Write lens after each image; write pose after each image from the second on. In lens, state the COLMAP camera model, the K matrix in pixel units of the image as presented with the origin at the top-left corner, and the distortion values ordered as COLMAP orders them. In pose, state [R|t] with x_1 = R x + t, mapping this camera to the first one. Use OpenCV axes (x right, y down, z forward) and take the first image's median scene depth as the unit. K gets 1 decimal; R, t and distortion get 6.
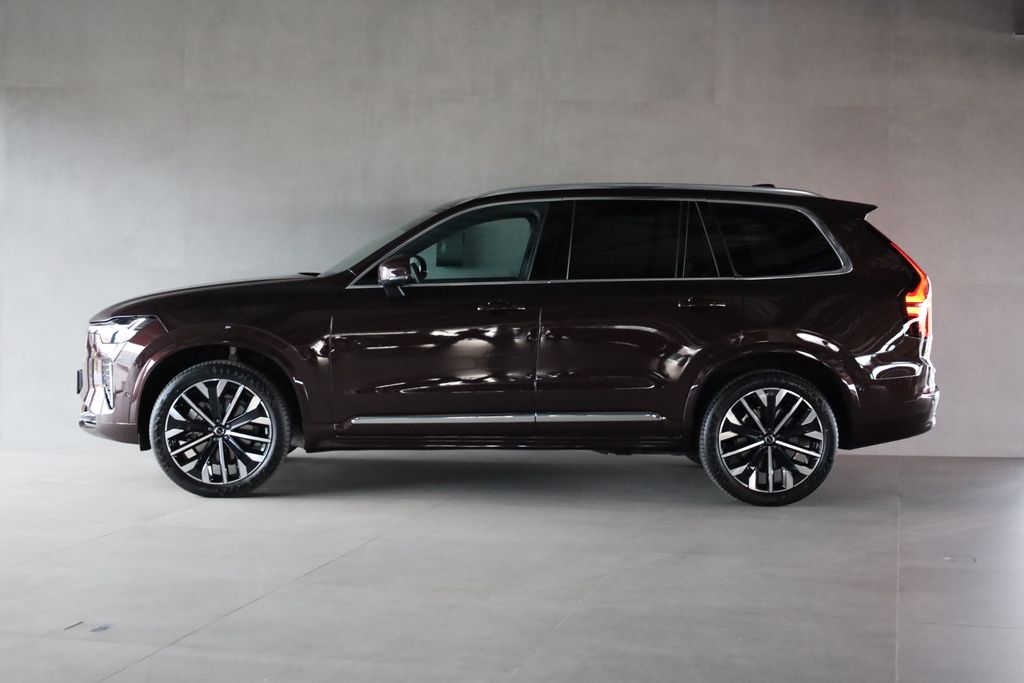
lens RADIAL K [[1723.2, 0, 512.0], [0, 1723.2, 341.5], [0, 0, 1]] dist [-0.000144, -0.001941]
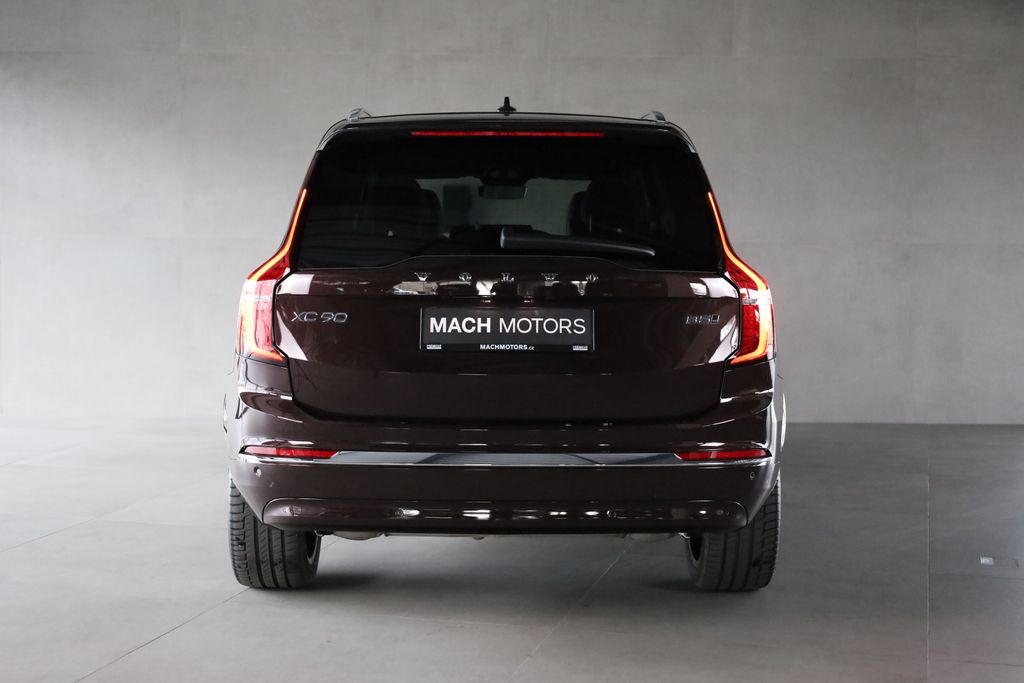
lens RADIAL K [[1509.3, 0, 512.0], [0, 1509.3, 341.5], [0, 0, 1]] dist [0.013175, 0.052117]
pose [[0.998961, -0.007683, -0.044925, 0.032722], [0.009210, 0.999383, 0.033890, -0.010488], [0.044637, -0.034269, 0.998415, 0.154300]]
